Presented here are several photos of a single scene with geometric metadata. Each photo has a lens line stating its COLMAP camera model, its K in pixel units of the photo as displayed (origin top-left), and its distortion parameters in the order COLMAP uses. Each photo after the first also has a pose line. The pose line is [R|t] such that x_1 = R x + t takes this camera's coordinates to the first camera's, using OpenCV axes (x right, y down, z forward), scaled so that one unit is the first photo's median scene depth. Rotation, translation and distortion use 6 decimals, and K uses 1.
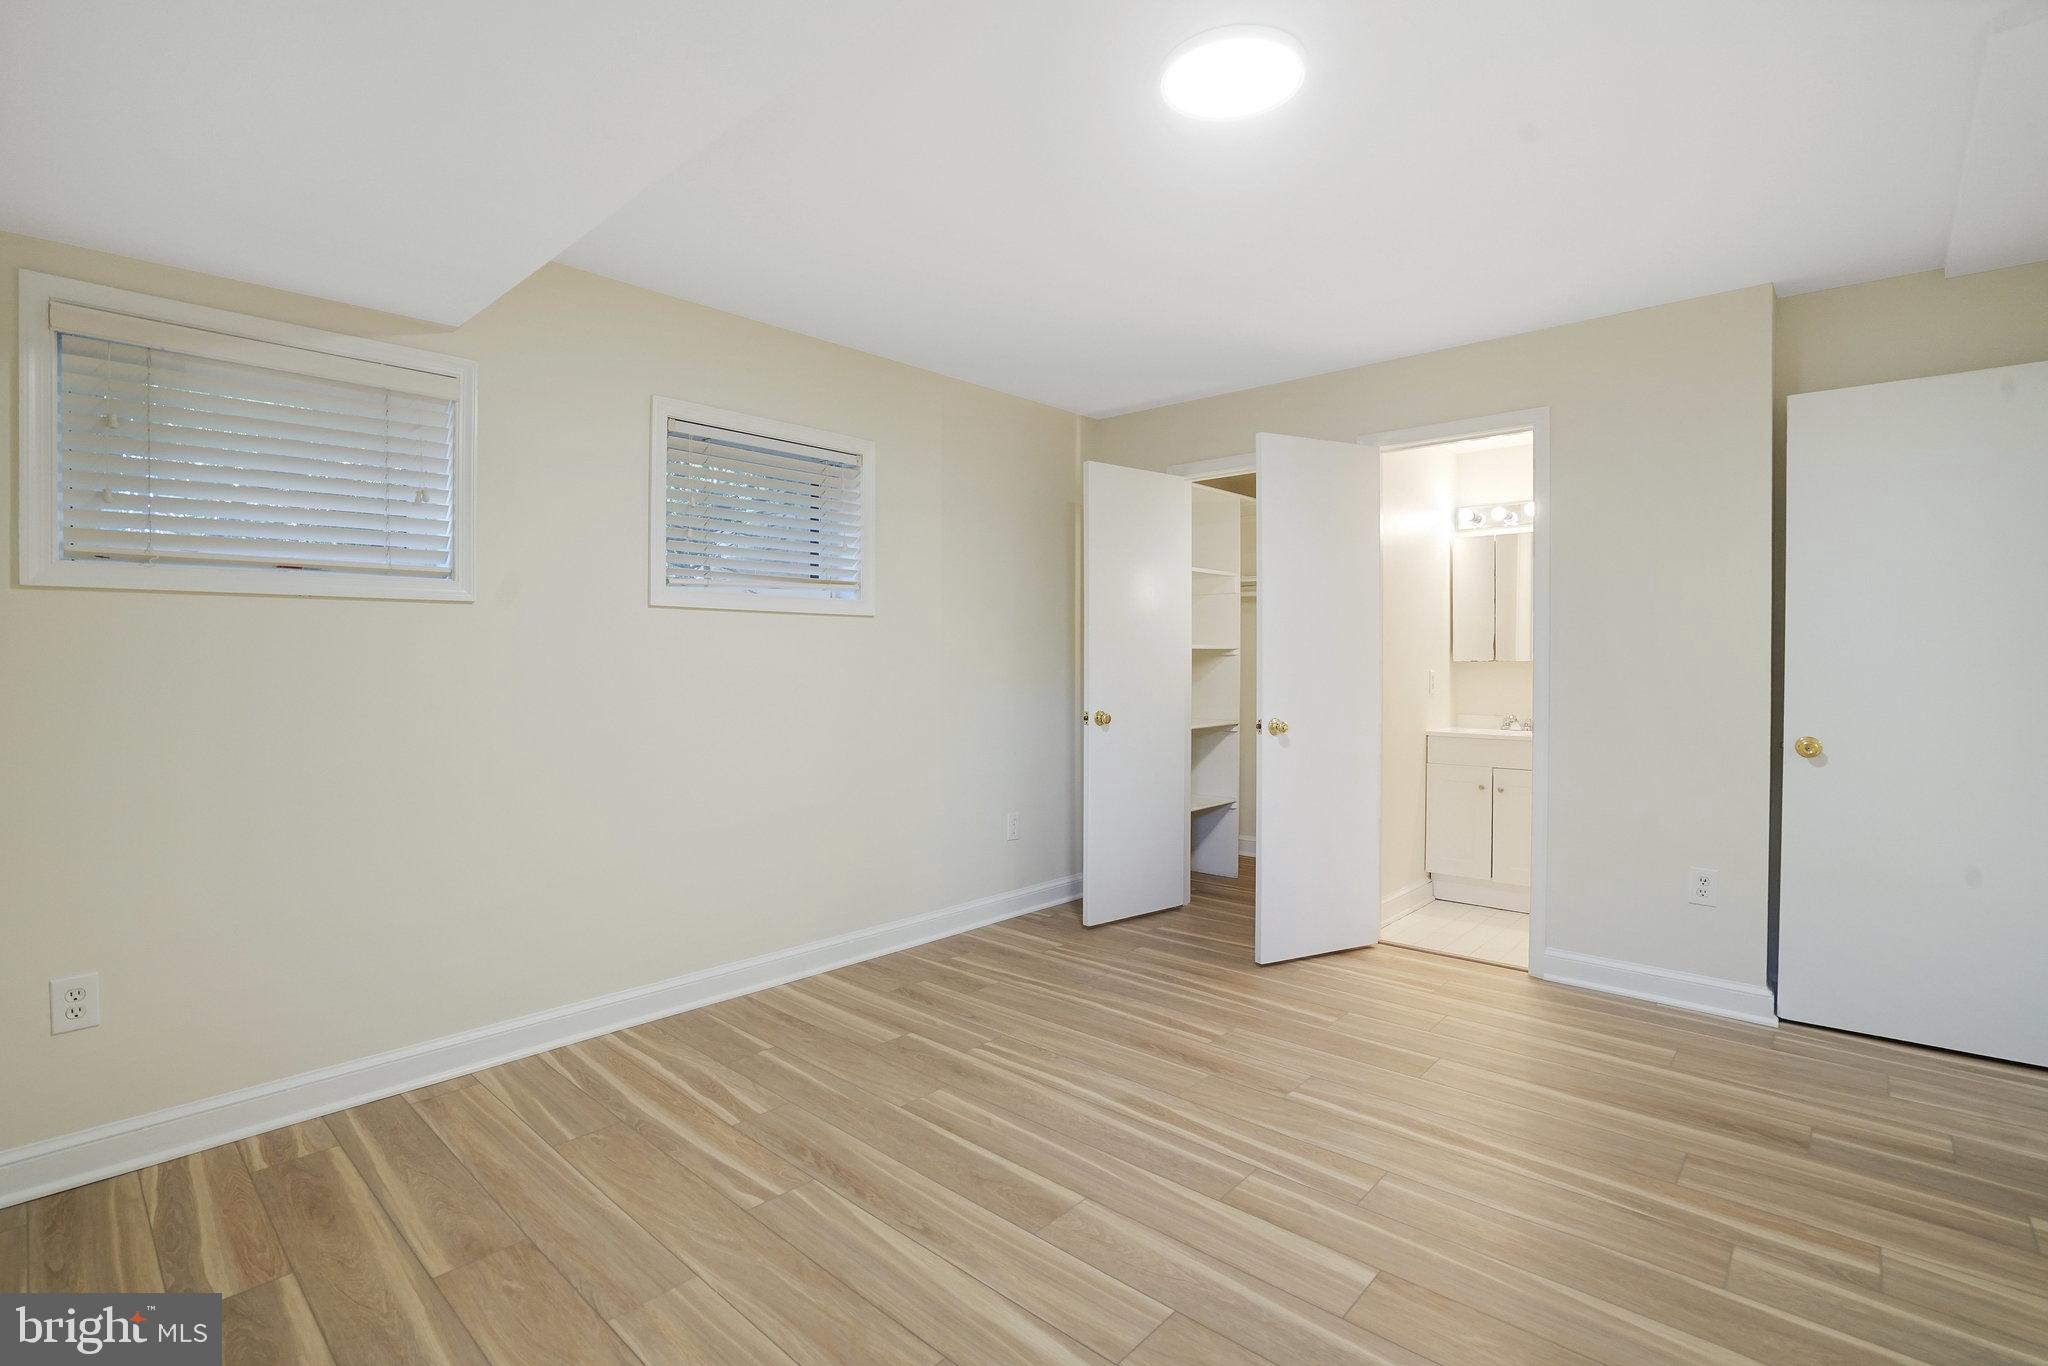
lens RADIAL K [[934.4, 0, 1020.6], [0, 934.4, 688.8], [0, 0, 1]] dist [-0.003859, 0.000938]
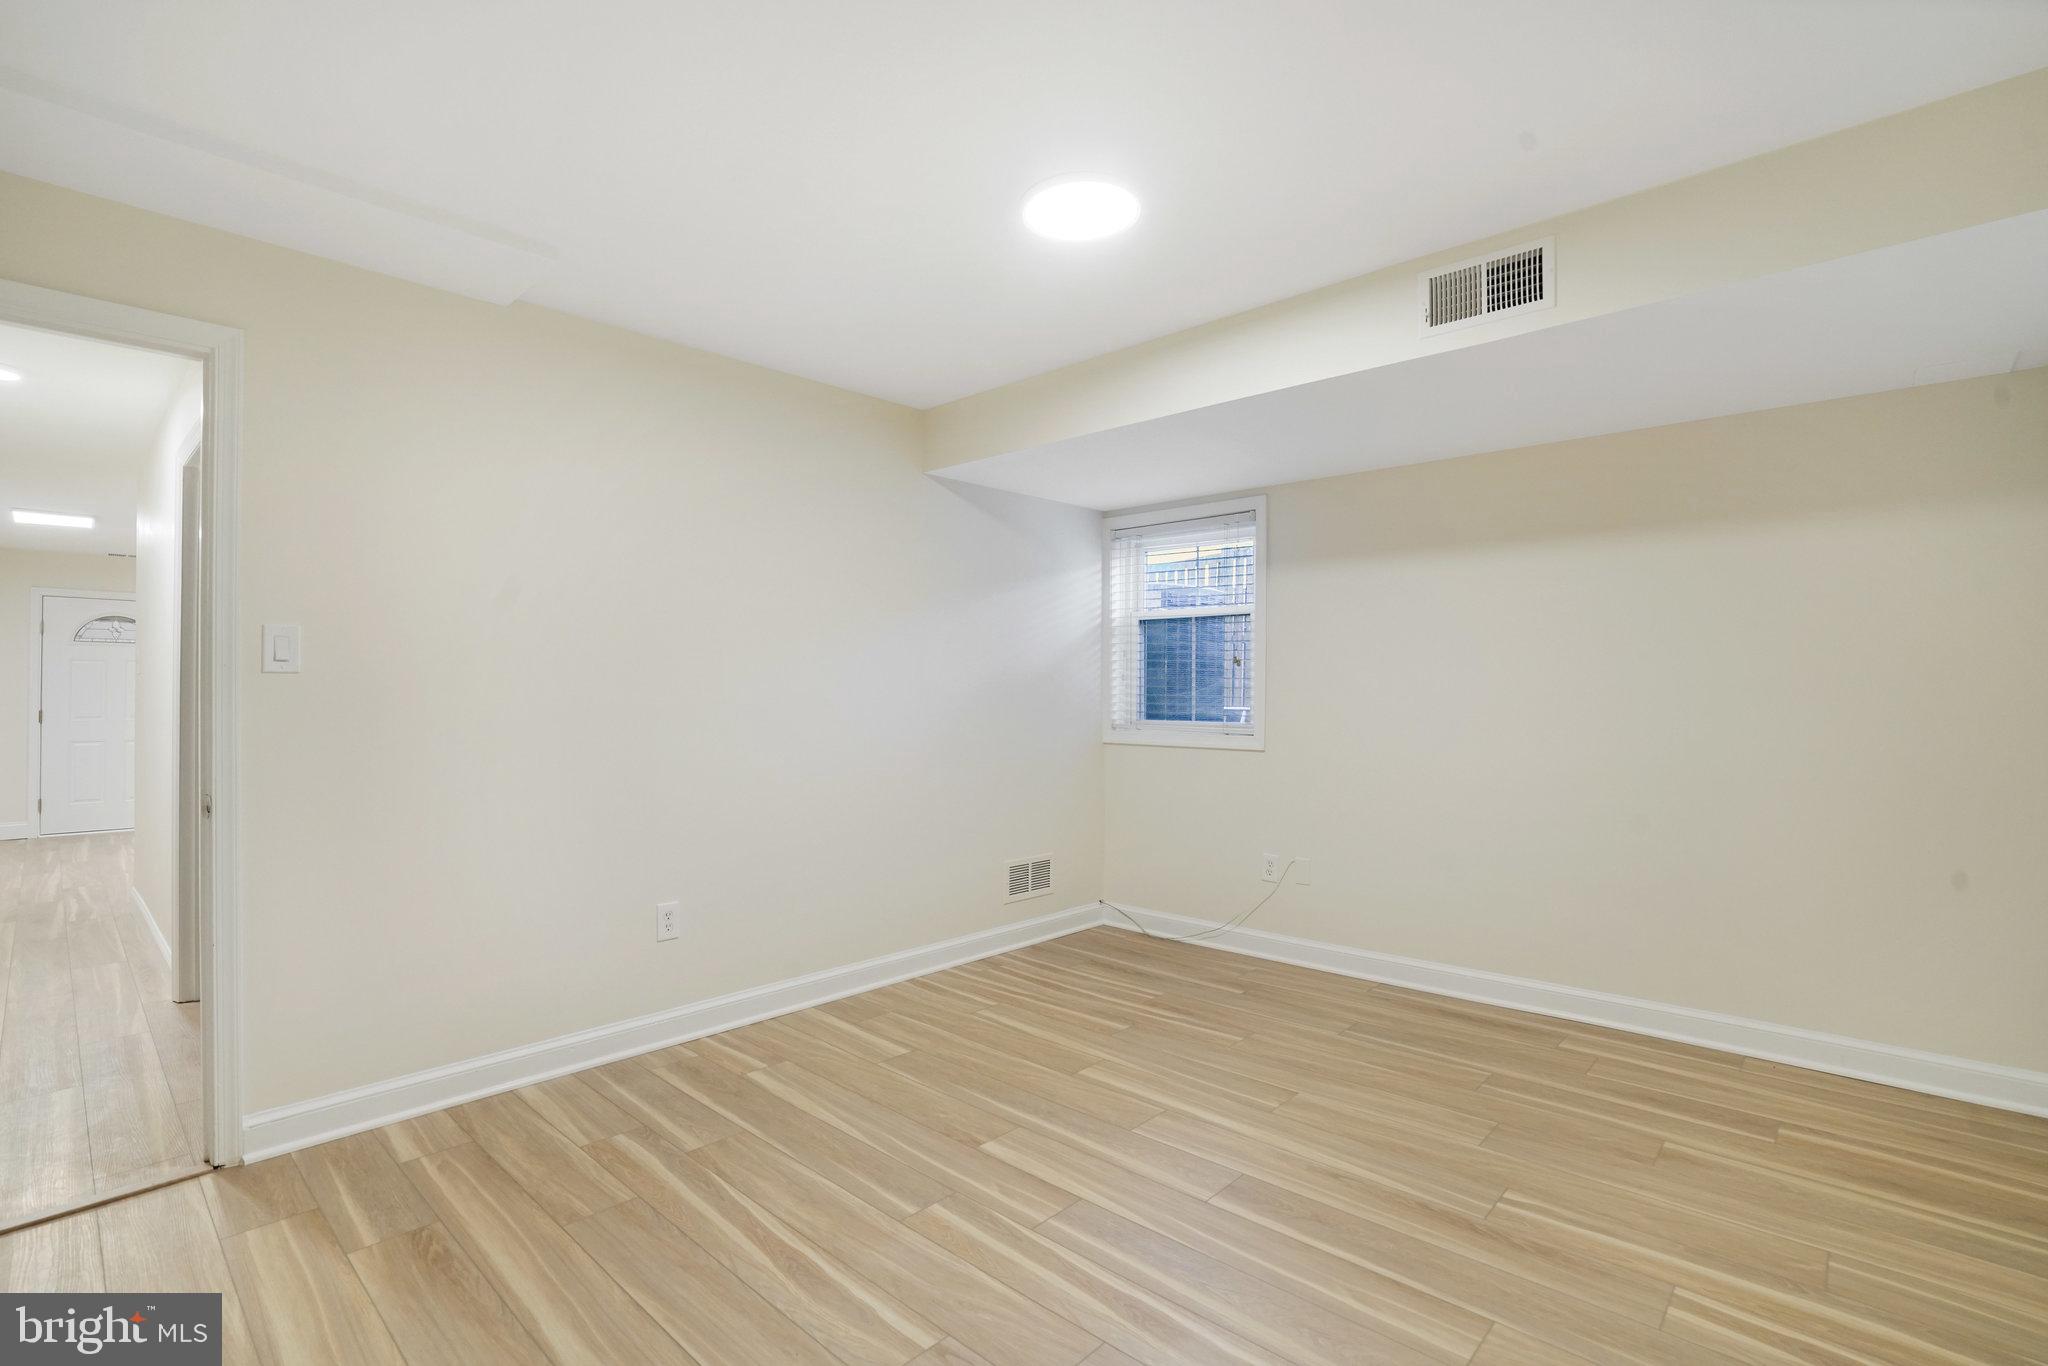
lens RADIAL K [[934.4, 0, 1024.5], [0, 934.4, 694.2], [0, 0, 1]] dist [-0.003859, 0.000938]
pose [[-0.999994, -0.003220, 0.001165, 0.272422], [-0.003189, 0.999667, 0.025597, -0.055127], [-0.001247, 0.025593, -0.999672, 2.010125]]
